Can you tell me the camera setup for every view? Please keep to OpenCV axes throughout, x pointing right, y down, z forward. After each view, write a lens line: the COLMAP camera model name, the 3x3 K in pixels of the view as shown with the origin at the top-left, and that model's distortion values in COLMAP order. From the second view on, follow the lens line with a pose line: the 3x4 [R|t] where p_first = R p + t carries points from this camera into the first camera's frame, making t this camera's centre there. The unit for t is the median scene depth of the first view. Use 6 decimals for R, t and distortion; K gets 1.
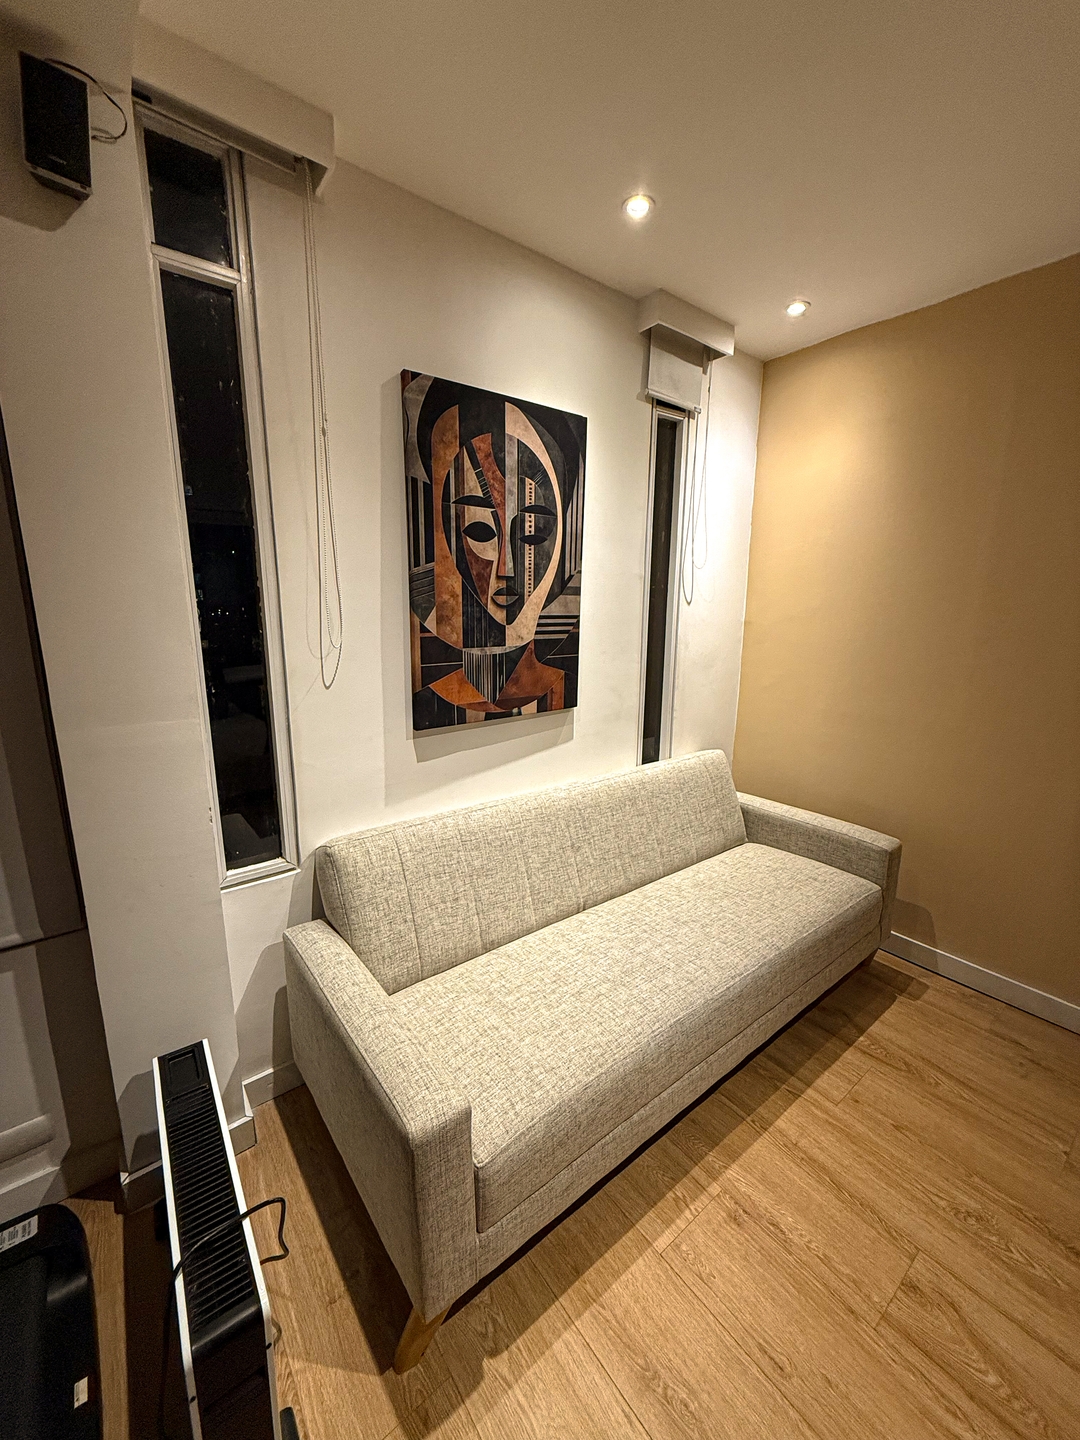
lens RADIAL K [[572.7, 0, 539.8], [0, 572.7, 716.9], [0, 0, 1]] dist [0.000904, -0.000014]
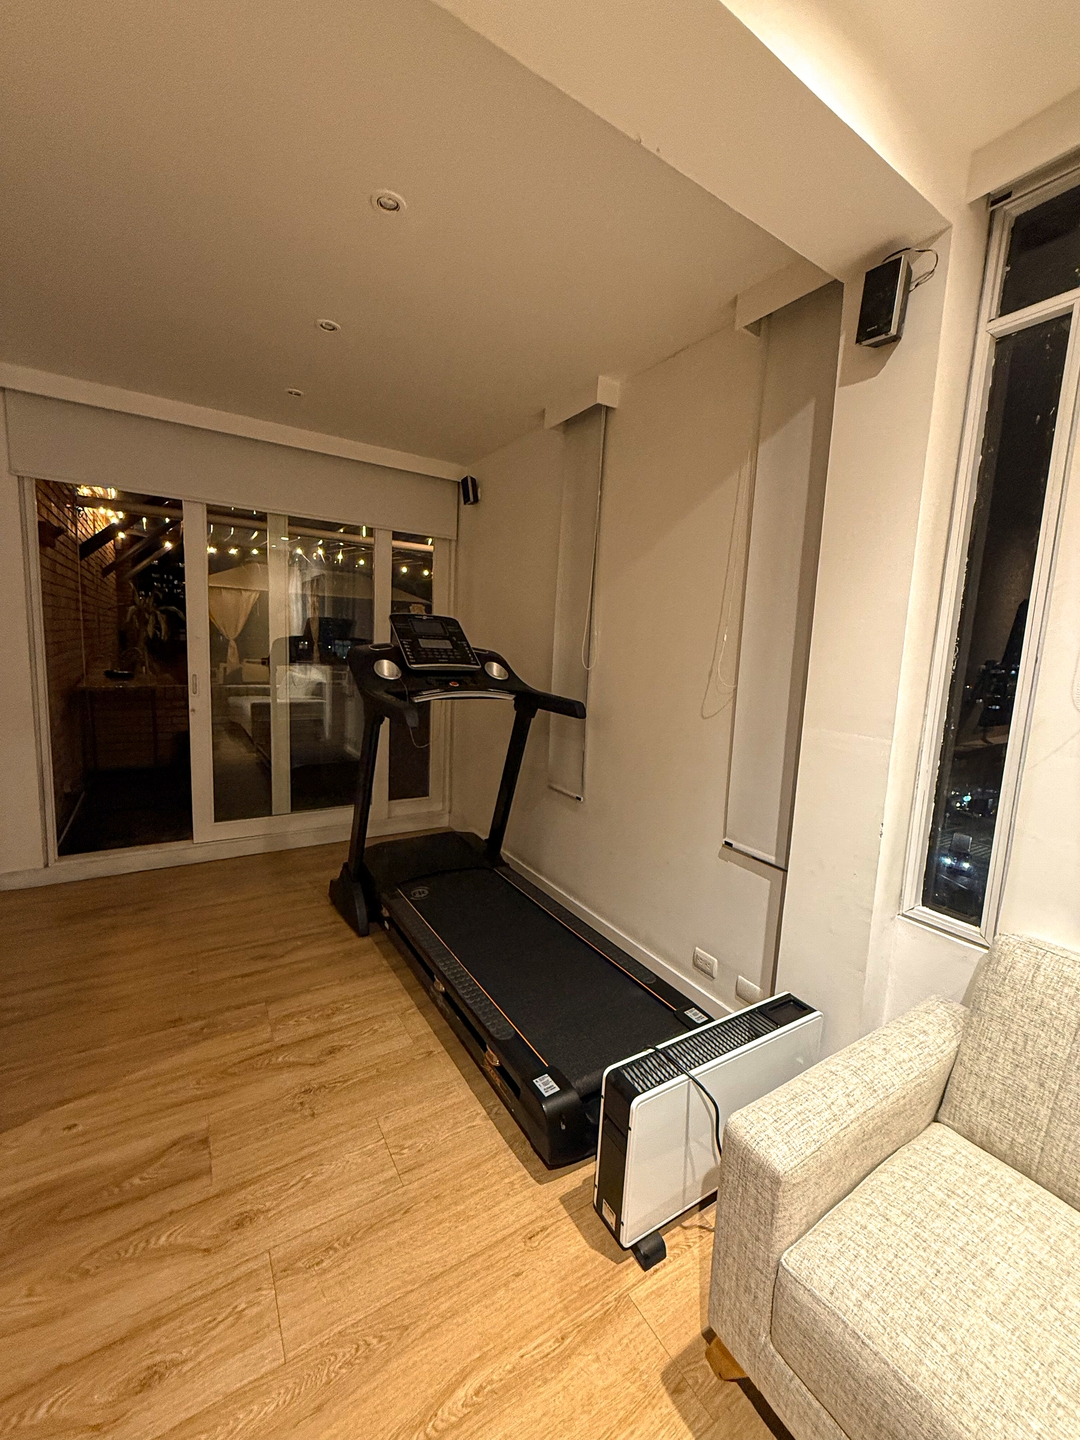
lens RADIAL K [[572.7, 0, 540.8], [0, 572.7, 719.6], [0, 0, 1]] dist [0.000904, -0.000014]
pose [[-0.109456, 0.114284, -0.987400, 0.584583], [-0.243117, 0.960119, 0.138077, -0.025422], [0.963802, 0.255167, -0.077306, 0.428390]]
